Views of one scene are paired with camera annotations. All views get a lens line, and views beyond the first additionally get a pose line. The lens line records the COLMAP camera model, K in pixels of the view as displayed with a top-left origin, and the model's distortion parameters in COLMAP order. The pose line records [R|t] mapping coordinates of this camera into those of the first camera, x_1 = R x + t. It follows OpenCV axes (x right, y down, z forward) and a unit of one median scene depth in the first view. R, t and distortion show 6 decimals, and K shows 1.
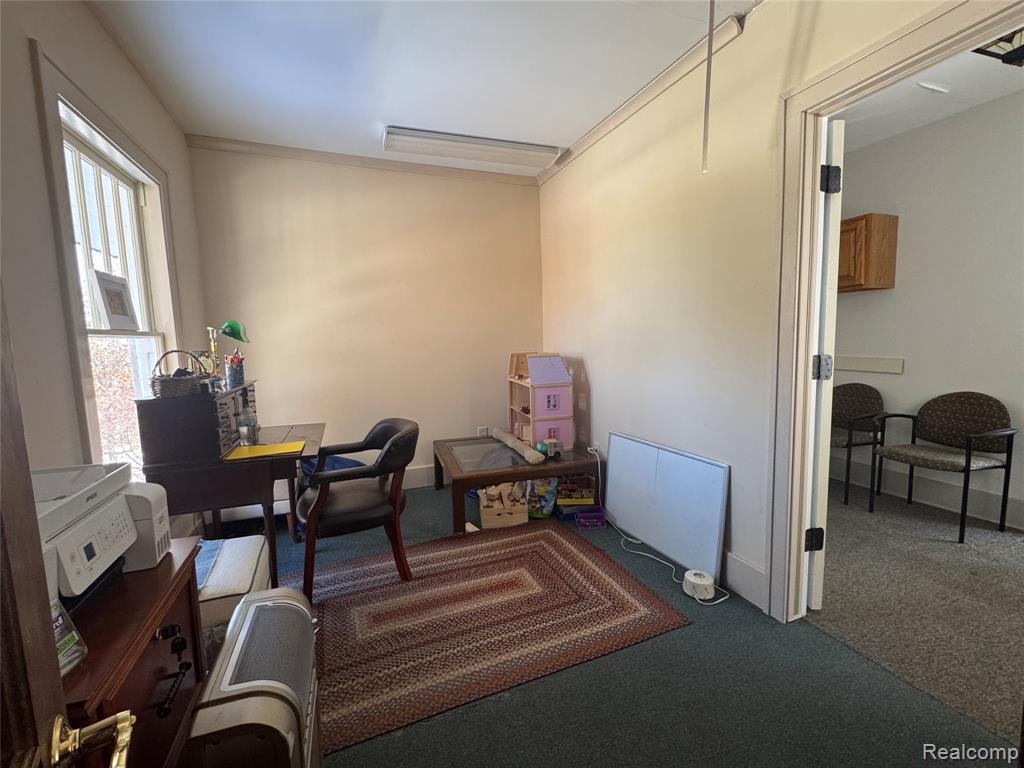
lens RADIAL K [[440.2, 0, 509.6], [0, 440.2, 378.4], [0, 0, 1]] dist [-0.000737, -0.000015]
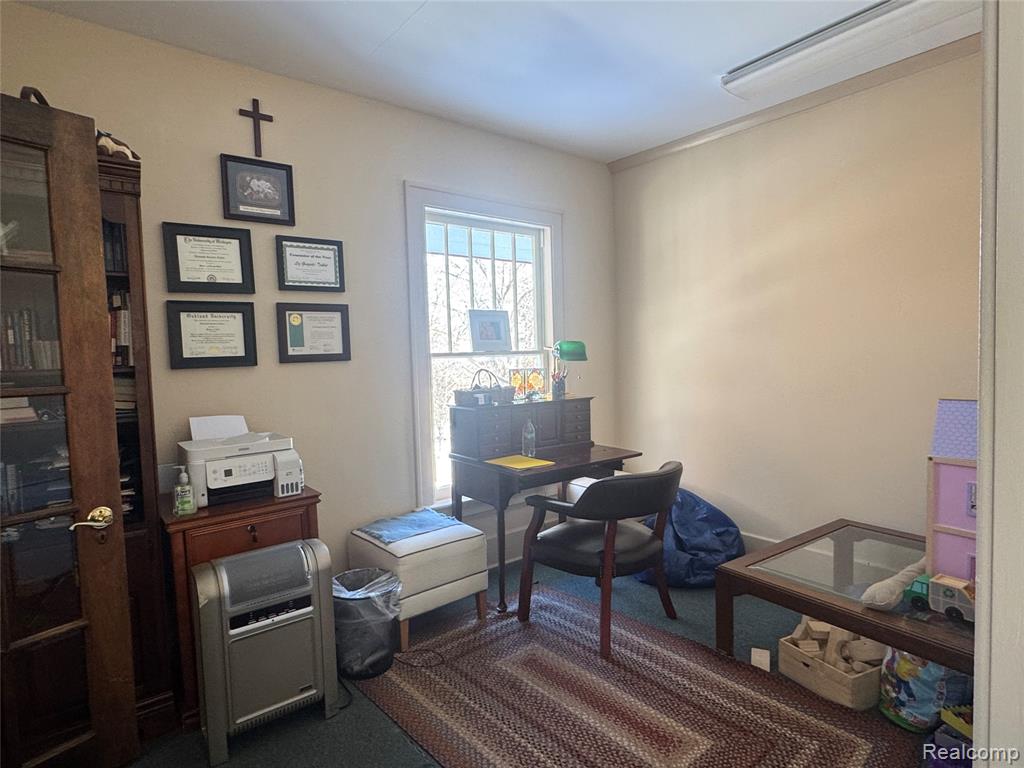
lens RADIAL K [[559.7, 0, 513.5], [0, 559.7, 384.2], [0, 0, 1]] dist [-0.020004, 0.003567]
pose [[0.307509, 0.068821, -0.949053, 0.508609], [-0.070352, 0.996296, 0.049451, -0.067204], [0.948941, 0.051561, 0.311212, 0.370550]]
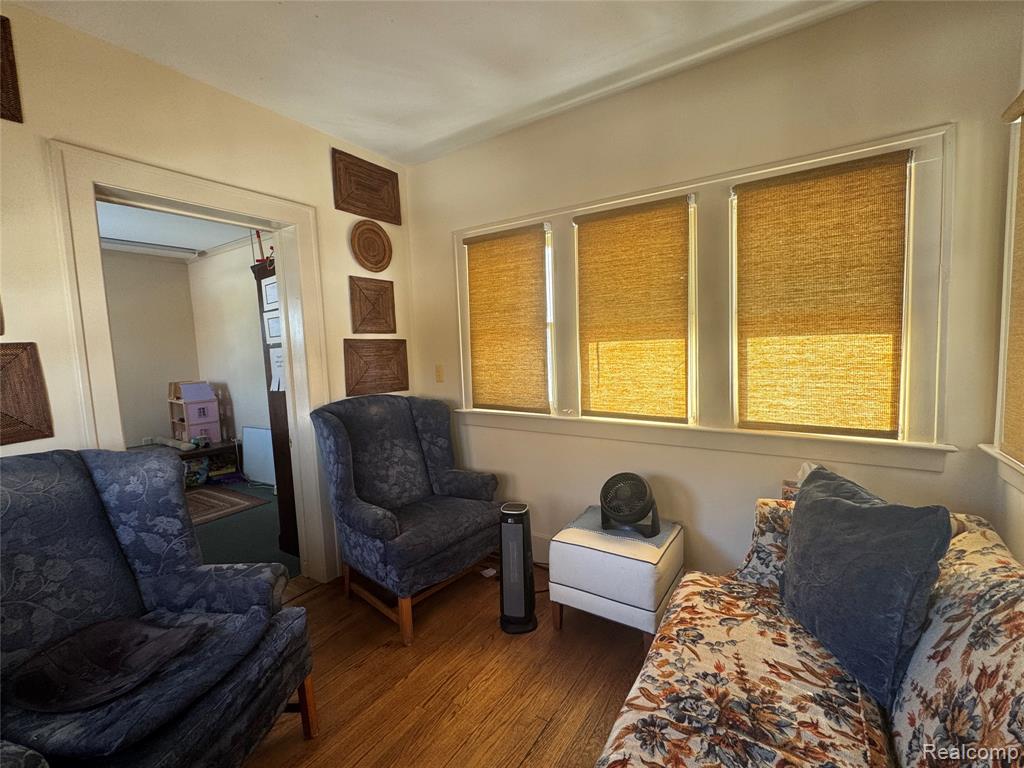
lens RADIAL K [[440.2, 0, 514.9], [0, 440.2, 381.5], [0, 0, 1]] dist [-0.000737, -0.000015]
pose [[0.812621, -0.055329, 0.580160, 0.103741], [0.074195, 0.997205, -0.008821, 0.042808], [-0.578051, 0.050213, 0.814455, -0.960385]]
